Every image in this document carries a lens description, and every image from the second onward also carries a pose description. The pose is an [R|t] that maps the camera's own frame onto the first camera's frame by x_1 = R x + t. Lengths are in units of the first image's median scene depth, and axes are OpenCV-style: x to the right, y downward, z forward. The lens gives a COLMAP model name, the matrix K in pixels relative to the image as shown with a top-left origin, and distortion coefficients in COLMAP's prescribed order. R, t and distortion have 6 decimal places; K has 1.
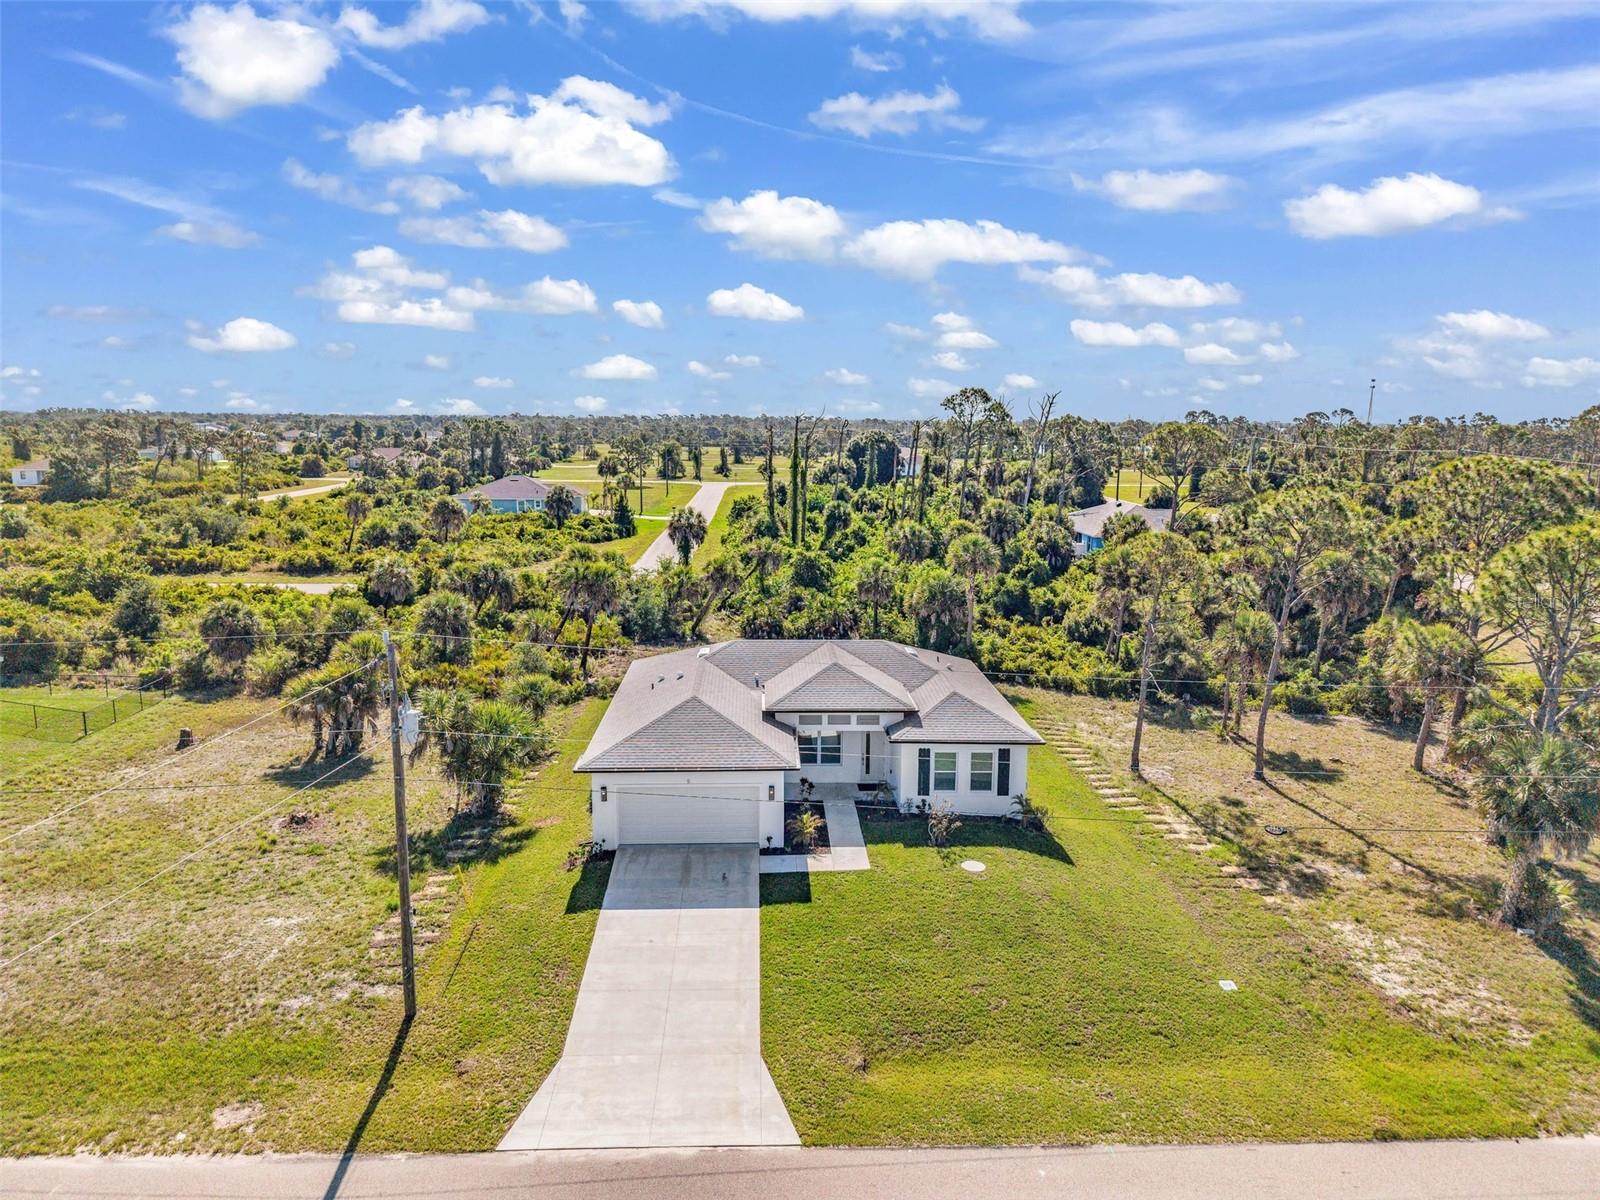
lens RADIAL K [[1067.6, 0, 797.4], [0, 1067.6, 609.7], [0, 0, 1]] dist [0.038830, -0.038915]
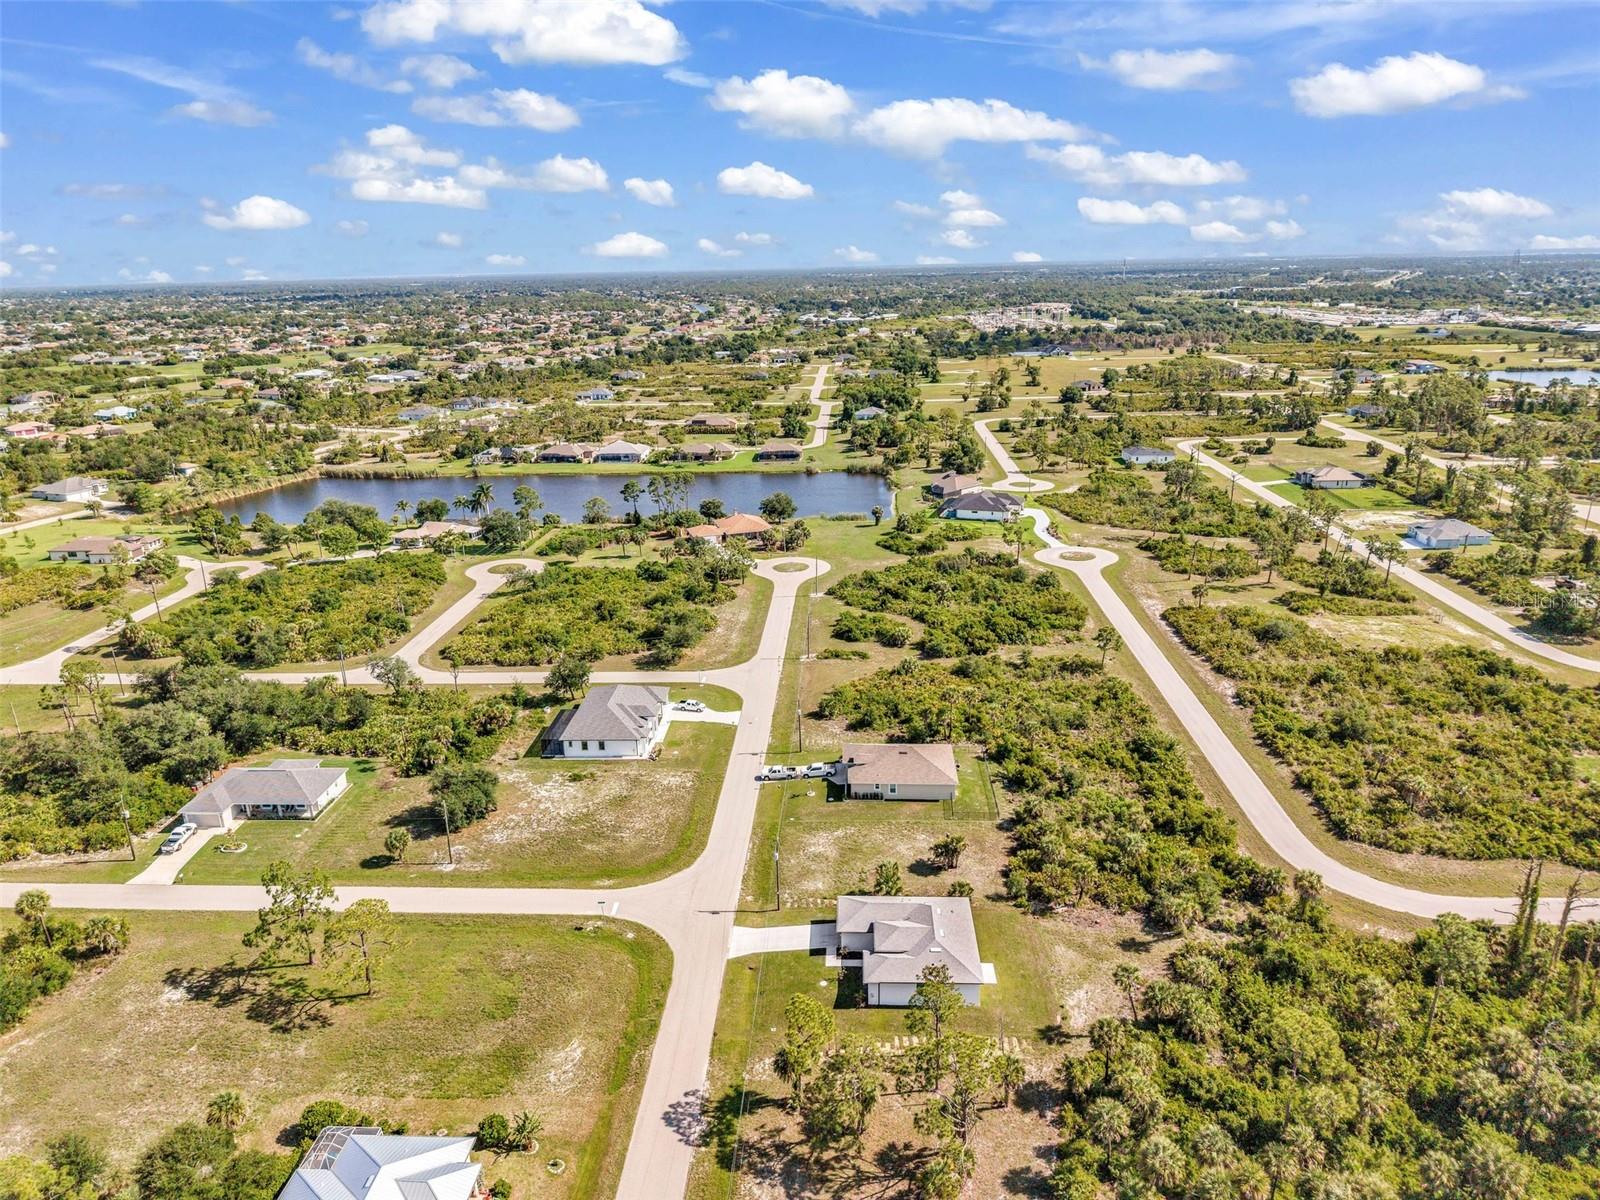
lens RADIAL K [[1067.6, 0, 797.6], [0, 1067.6, 603.5], [0, 0, 1]] dist [0.038830, -0.038915]
pose [[-0.086125, 0.295782, -0.951365, 2.838225], [-0.154085, 0.939469, 0.306033, -1.792135], [0.984297, 0.172948, -0.035336, 0.753286]]
